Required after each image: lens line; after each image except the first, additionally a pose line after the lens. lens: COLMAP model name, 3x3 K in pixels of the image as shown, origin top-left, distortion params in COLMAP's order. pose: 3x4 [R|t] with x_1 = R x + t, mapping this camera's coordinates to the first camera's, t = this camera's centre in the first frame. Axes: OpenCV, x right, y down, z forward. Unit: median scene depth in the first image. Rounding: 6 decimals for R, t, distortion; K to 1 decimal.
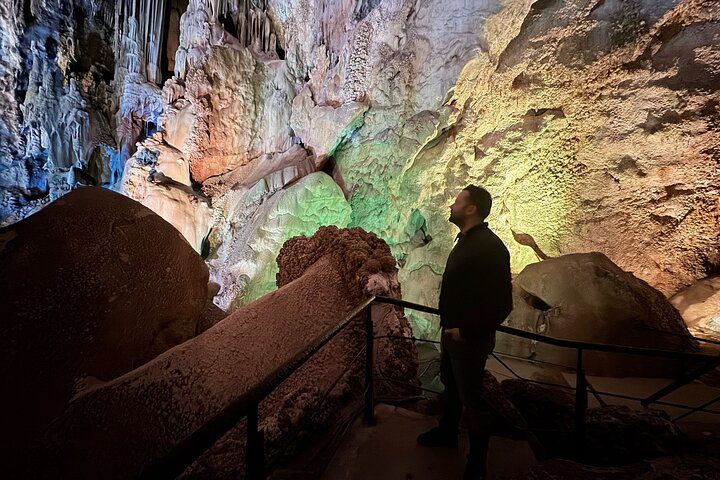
lens RADIAL K [[287.6, 0, 360.0], [0, 287.6, 239.0], [0, 0, 1]] dist [-0.001336, 0.000234]
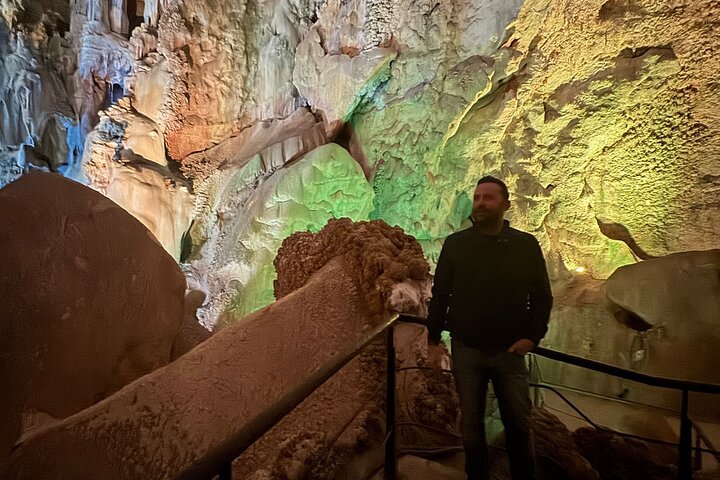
lens RADIAL K [[383.6, 0, 362.5], [0, 383.6, 239.3], [0, 0, 1]] dist [-0.001226, 0.000100]
pose [[0.997712, -0.005525, -0.067382, 0.006516], [0.006959, 0.999754, 0.021061, -0.004309], [0.067249, -0.021481, 0.997505, 0.000409]]
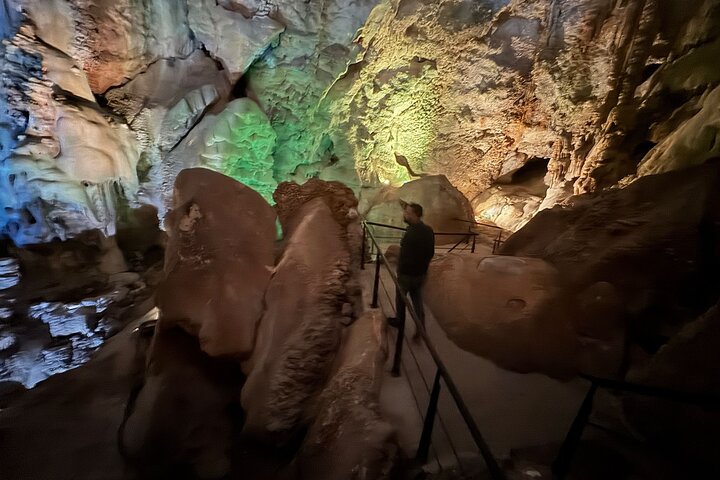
lens RADIAL K [[287.6, 0, 360.2], [0, 287.6, 240.3], [0, 0, 1]] dist [-0.001336, 0.000234]
pose [[0.912668, -0.103116, 0.395480, -0.231032], [-0.040356, 0.940183, 0.338271, -0.113777], [-0.406705, -0.324689, 0.853914, -0.263891]]
